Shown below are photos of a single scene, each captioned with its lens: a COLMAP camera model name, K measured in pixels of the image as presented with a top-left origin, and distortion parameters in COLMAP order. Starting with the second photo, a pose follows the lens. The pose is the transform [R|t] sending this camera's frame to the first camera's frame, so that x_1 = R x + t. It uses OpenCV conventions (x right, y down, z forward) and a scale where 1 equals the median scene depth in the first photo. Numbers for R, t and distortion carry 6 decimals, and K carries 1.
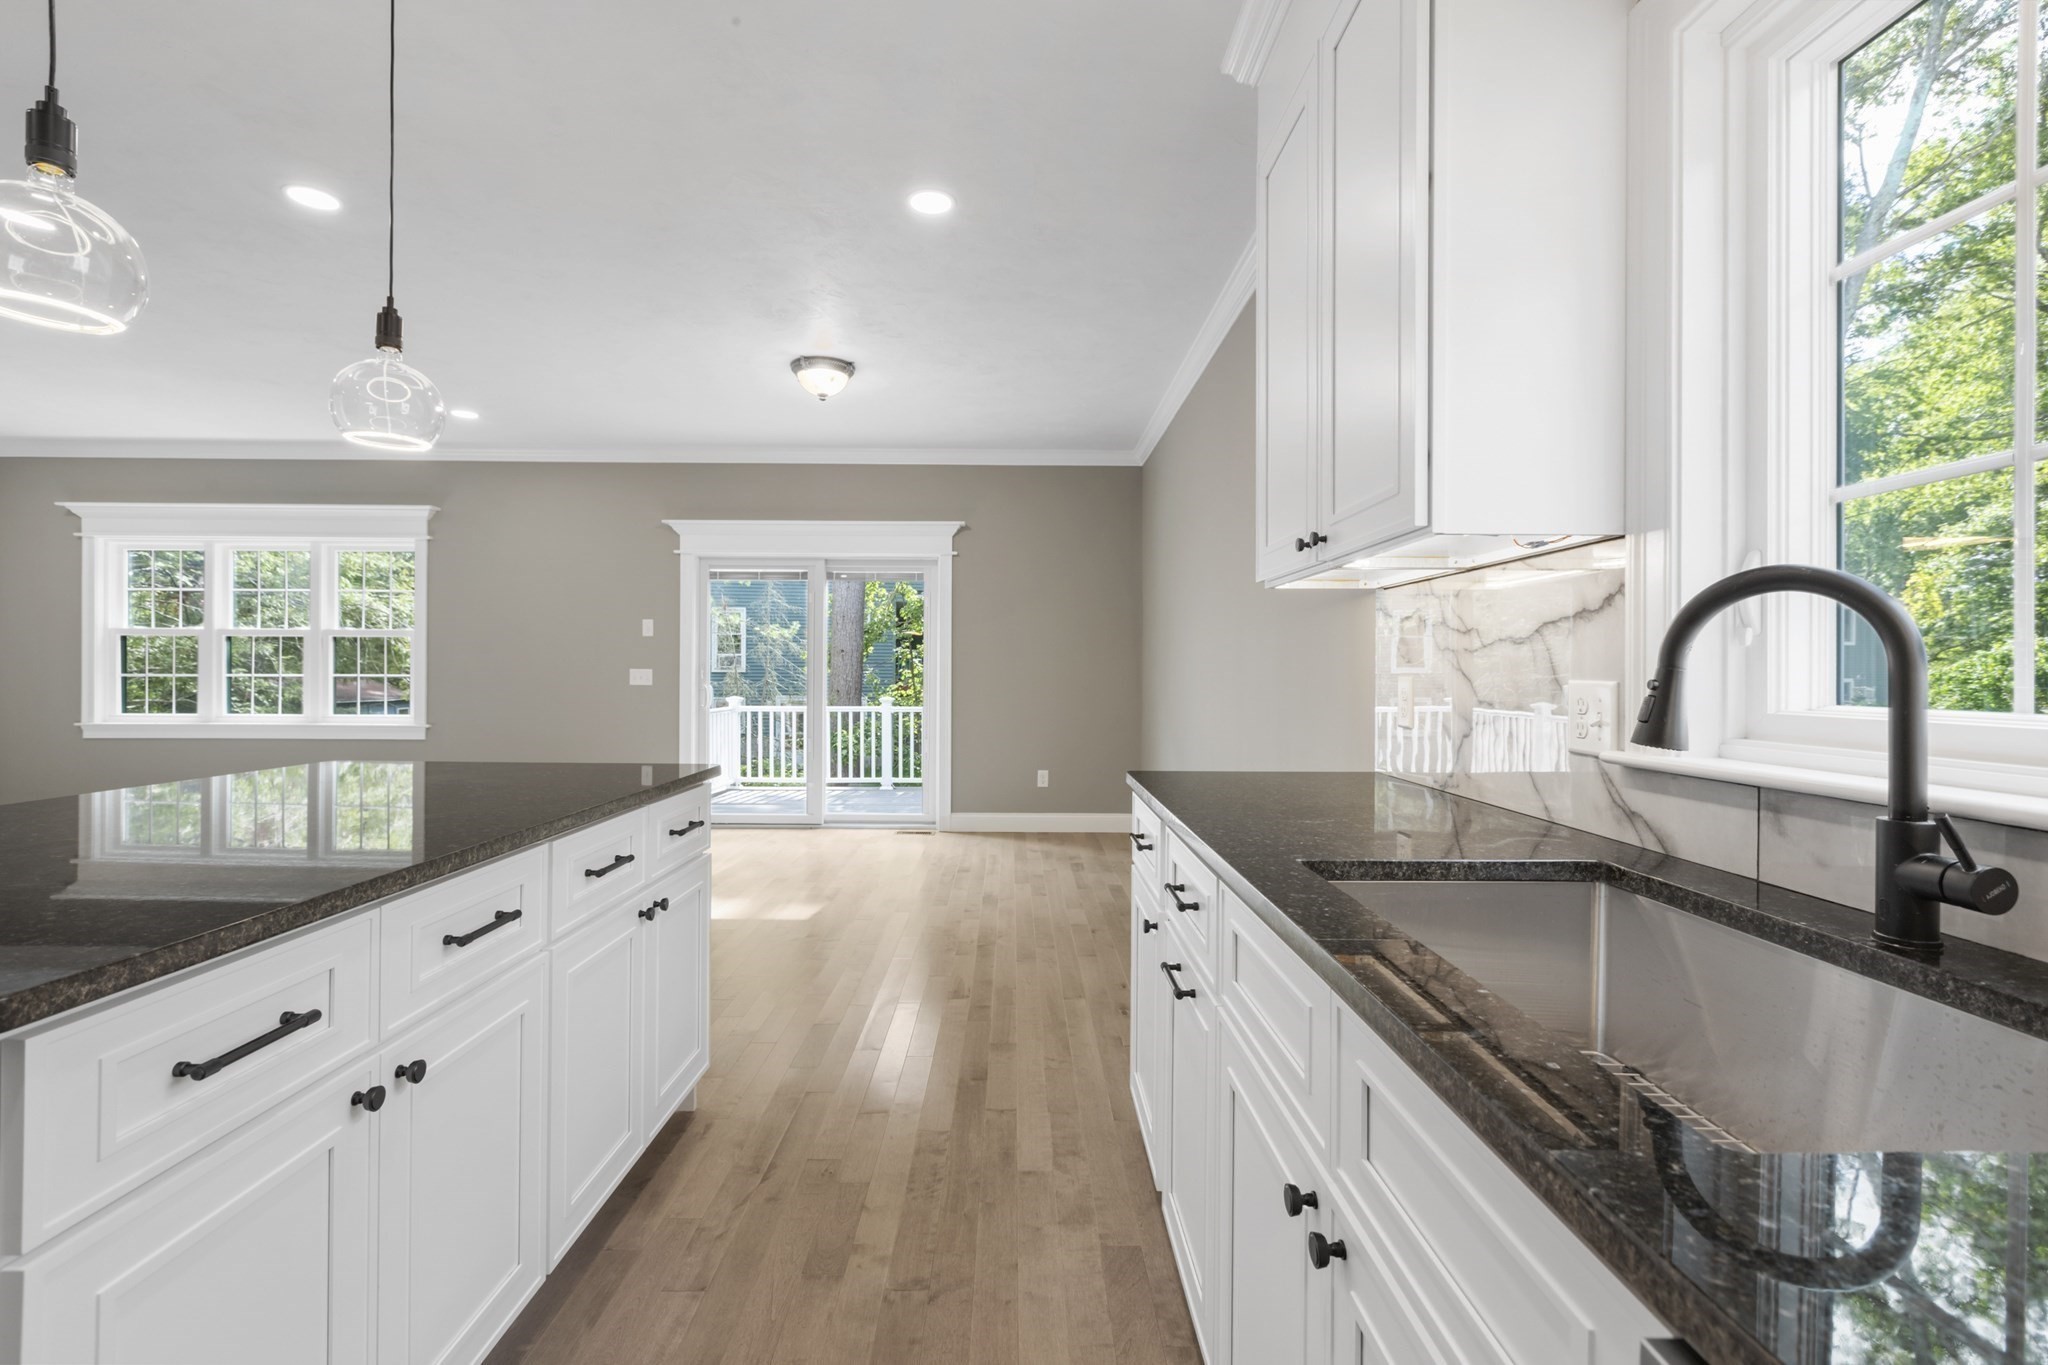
lens RADIAL K [[914.4, 0, 1017.2], [0, 914.4, 672.2], [0, 0, 1]] dist [0.000666, 0.000093]
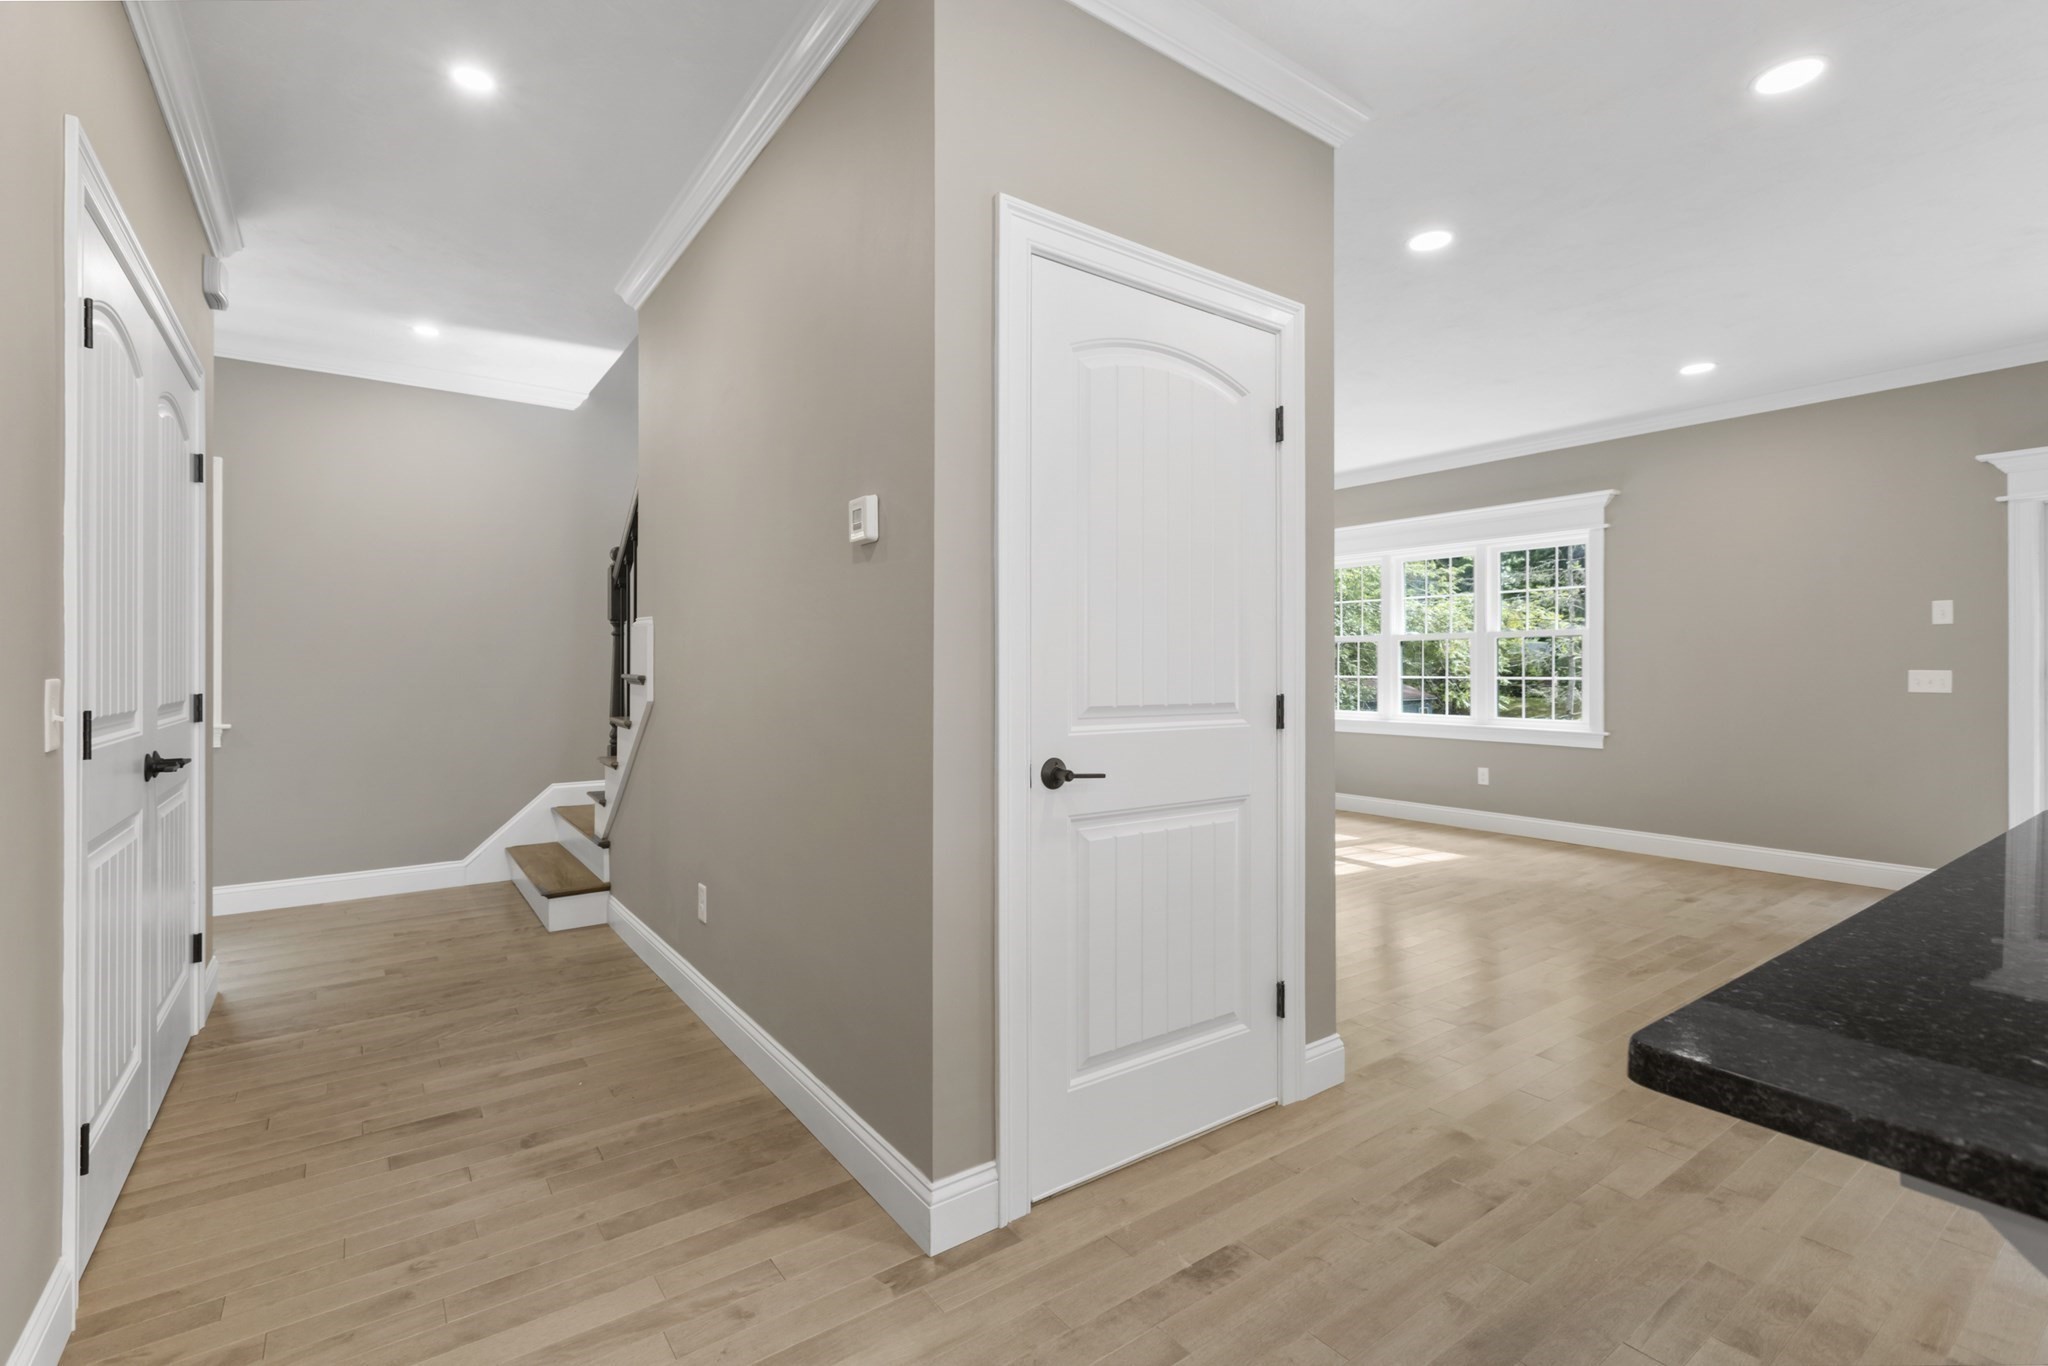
lens RADIAL K [[921.8, 0, 1021.6], [0, 921.8, 665.6], [0, 0, 1]] dist [0.000275, -0.000336]
pose [[0.581178, -0.008024, -0.813737, -0.237192], [0.001136, 0.999958, -0.009049, -0.001311], [0.813776, 0.004335, 0.581163, 0.000501]]
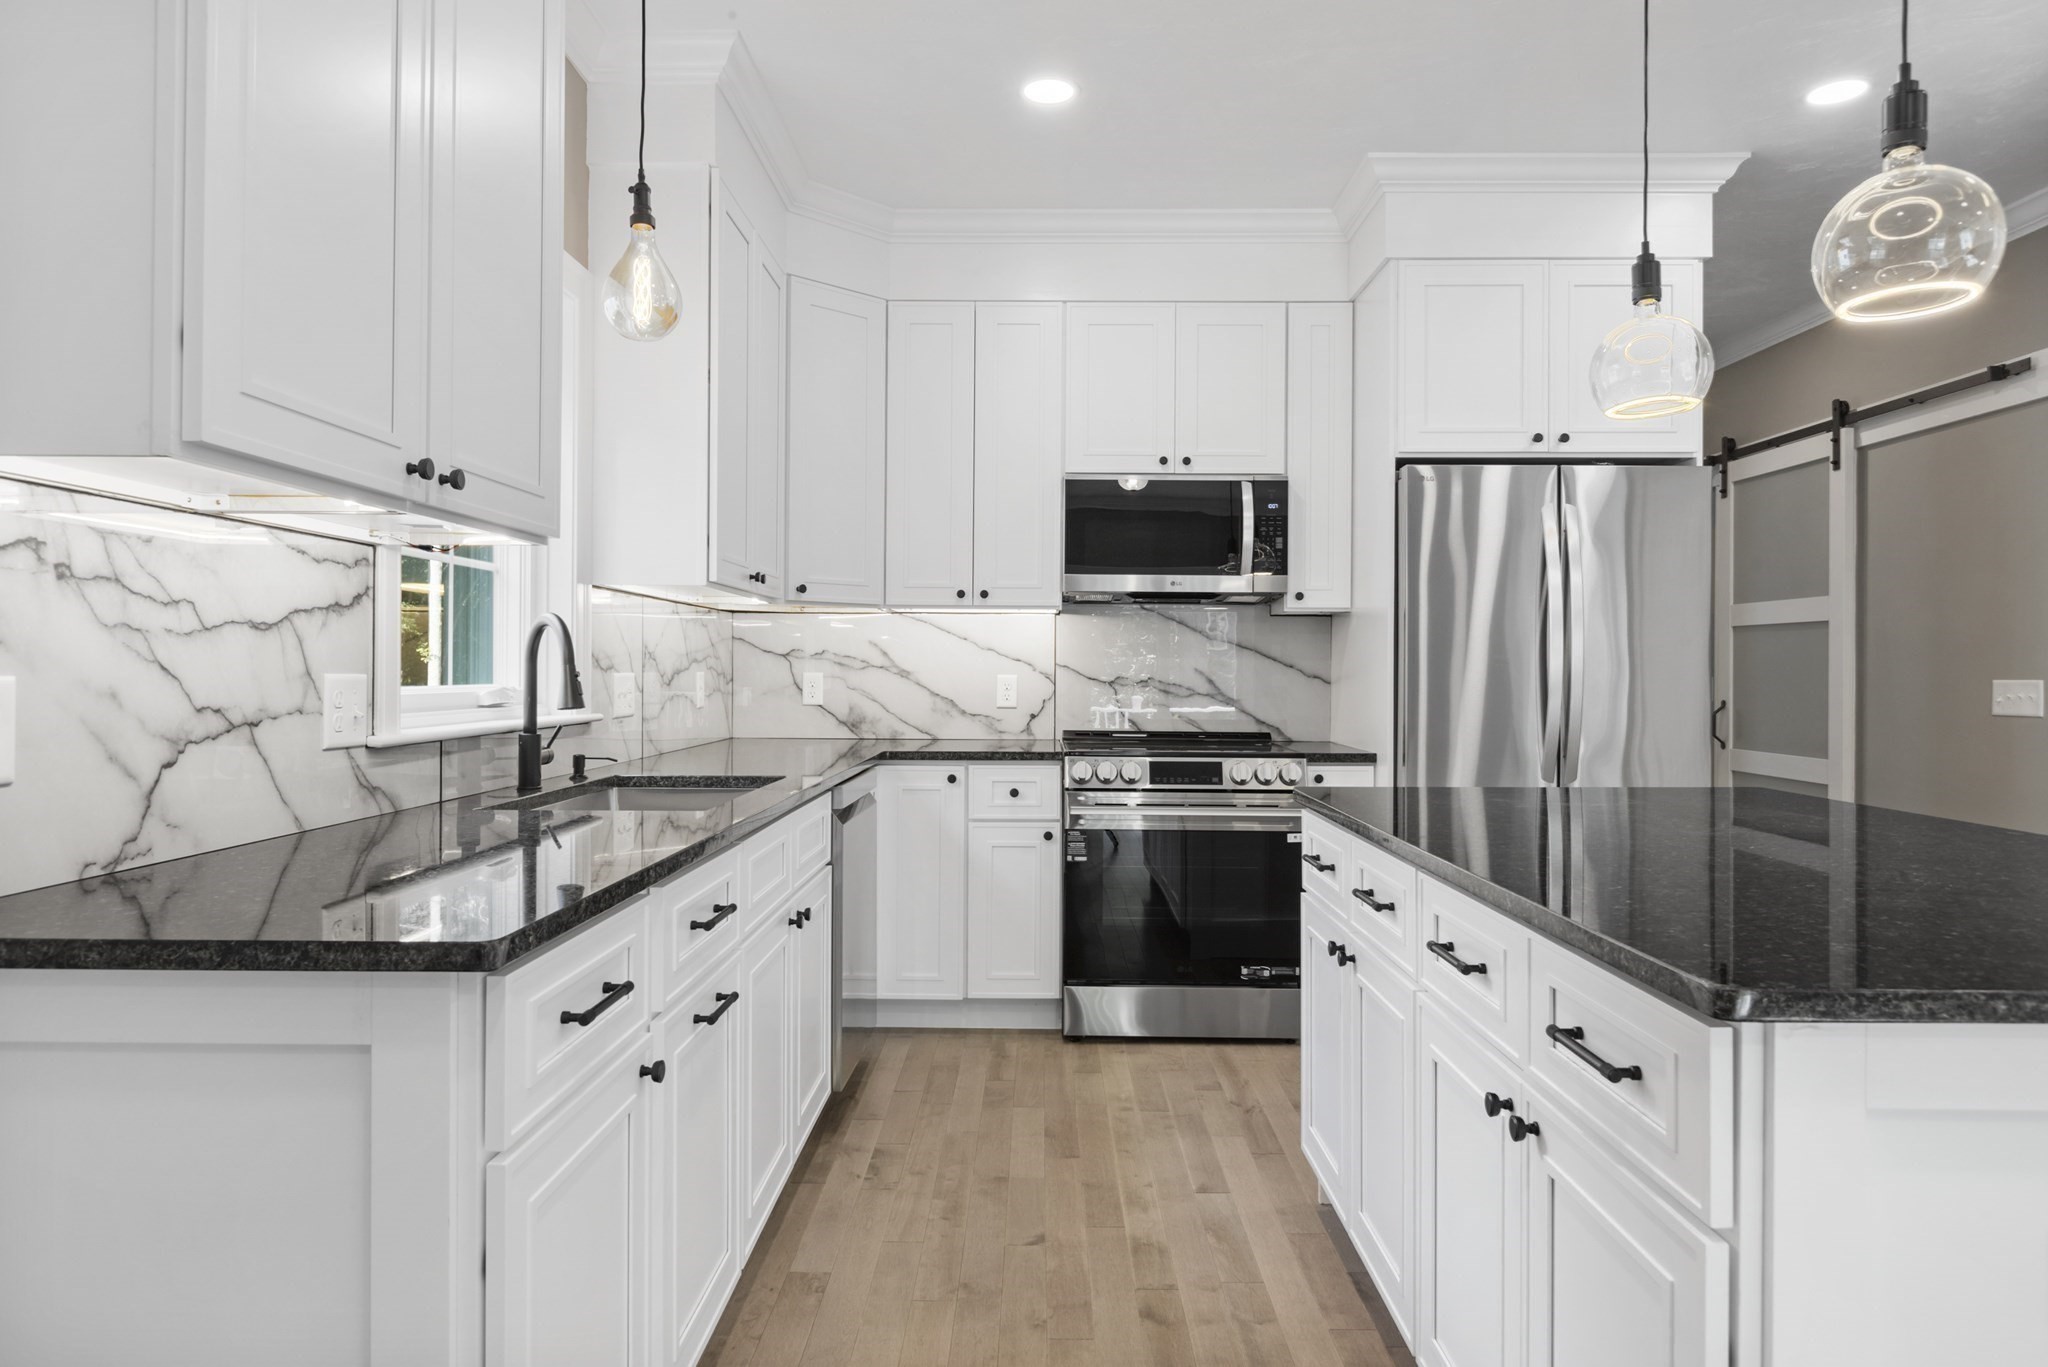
lens RADIAL K [[1242.0, 0, 1029.7], [0, 1242.0, 667.9], [0, 0, 1]] dist [0.000191, -0.000578]
pose [[-0.999795, -0.011557, 0.016611, -0.036609], [-0.011530, 0.999932, 0.001722, -0.001952], [-0.016630, 0.001530, -0.999861, 0.531851]]
